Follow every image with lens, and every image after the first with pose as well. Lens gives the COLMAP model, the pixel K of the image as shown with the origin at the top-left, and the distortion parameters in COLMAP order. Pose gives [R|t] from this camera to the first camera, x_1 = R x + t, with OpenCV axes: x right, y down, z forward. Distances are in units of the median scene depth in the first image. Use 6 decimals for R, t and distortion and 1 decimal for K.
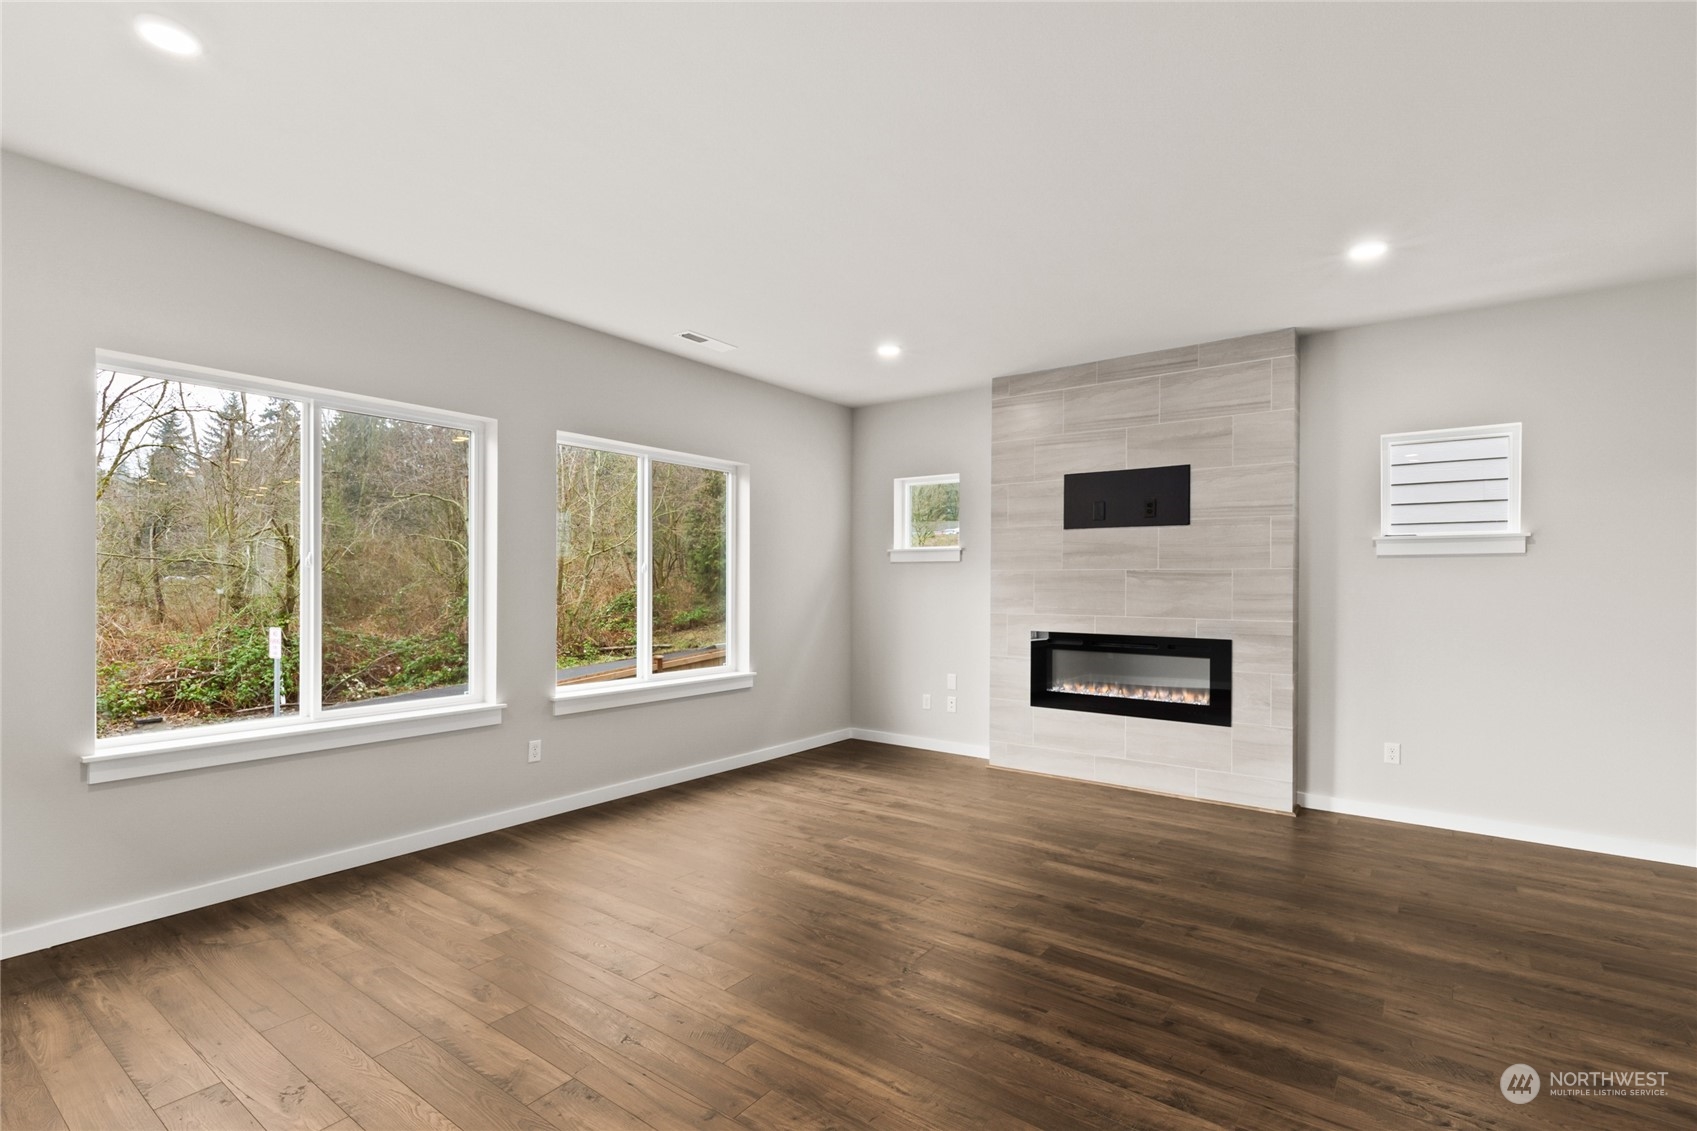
lens RADIAL K [[770.7, 0, 867.2], [0, 770.7, 587.4], [0, 0, 1]] dist [0.001951, -0.000738]
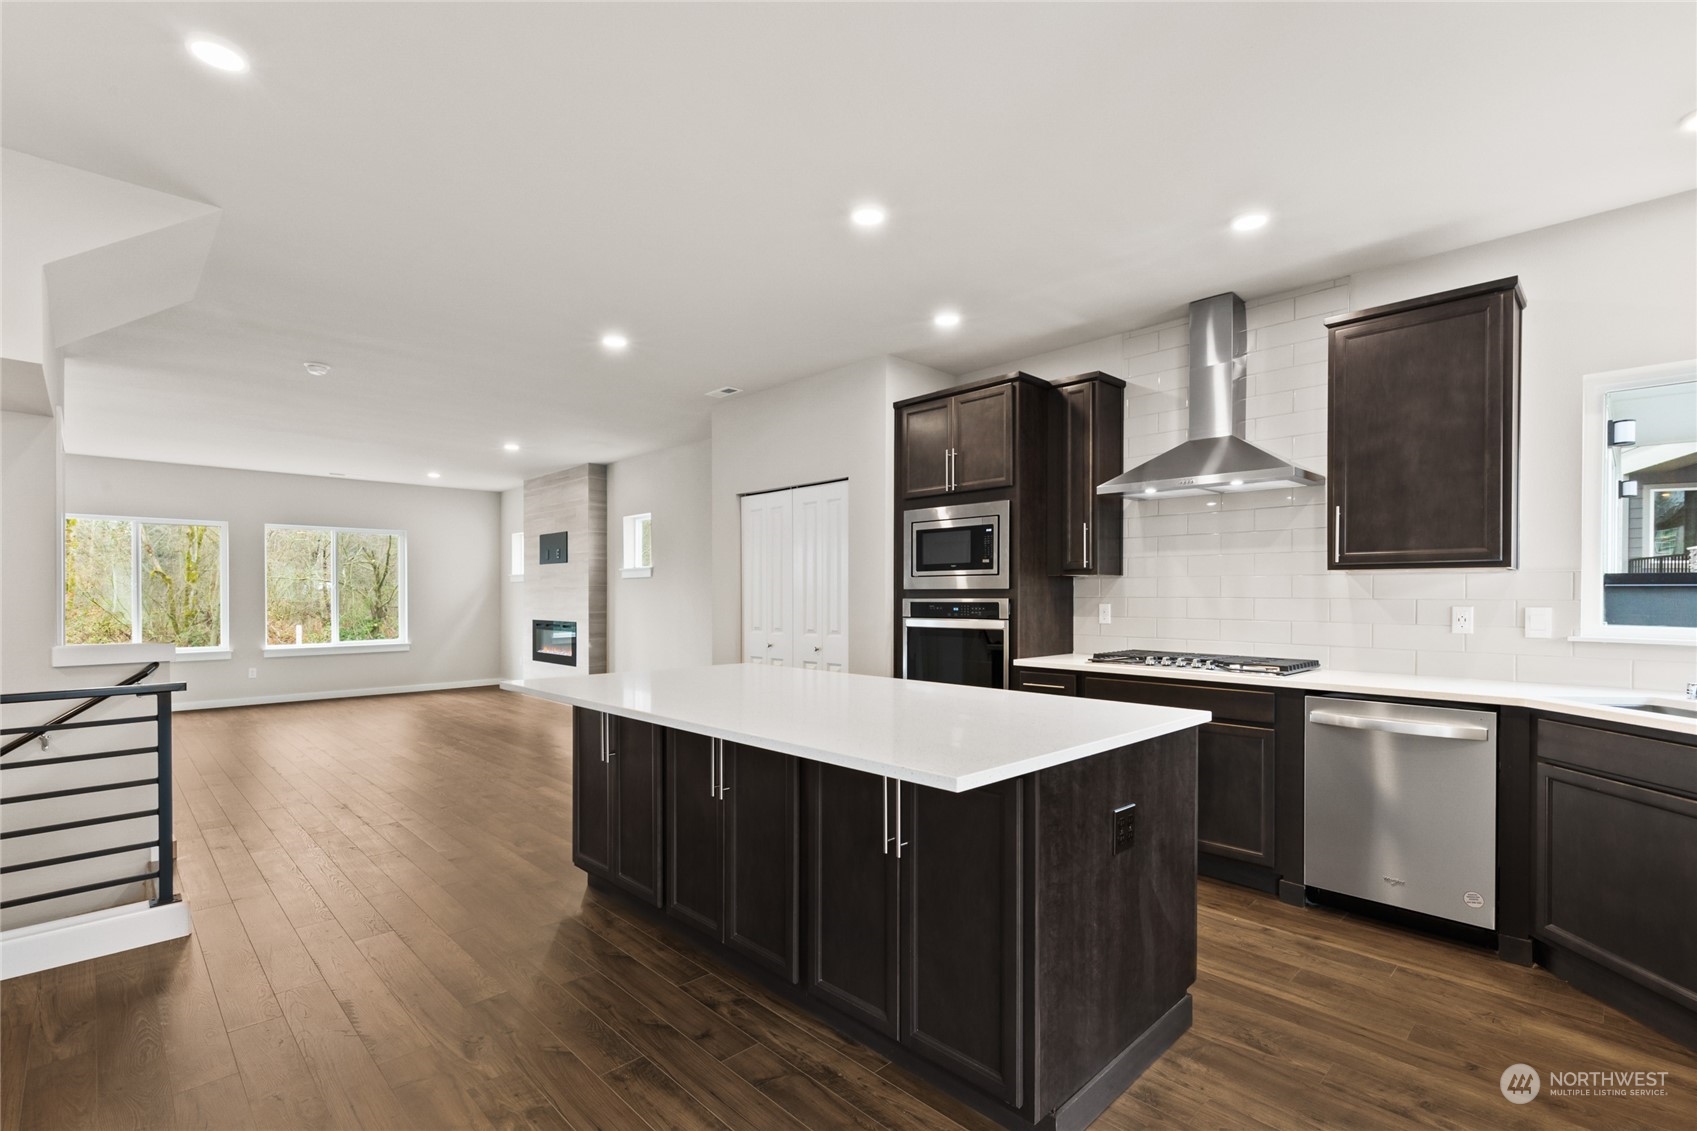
lens RADIAL K [[770.7, 0, 852.3], [0, 770.7, 599.6], [0, 0, 1]] dist [0.001951, -0.000738]
pose [[0.983302, -0.006858, -0.181853, 0.734774], [0.008661, 0.999921, 0.009123, -0.000736], [0.181776, -0.010545, 0.983283, -0.376967]]
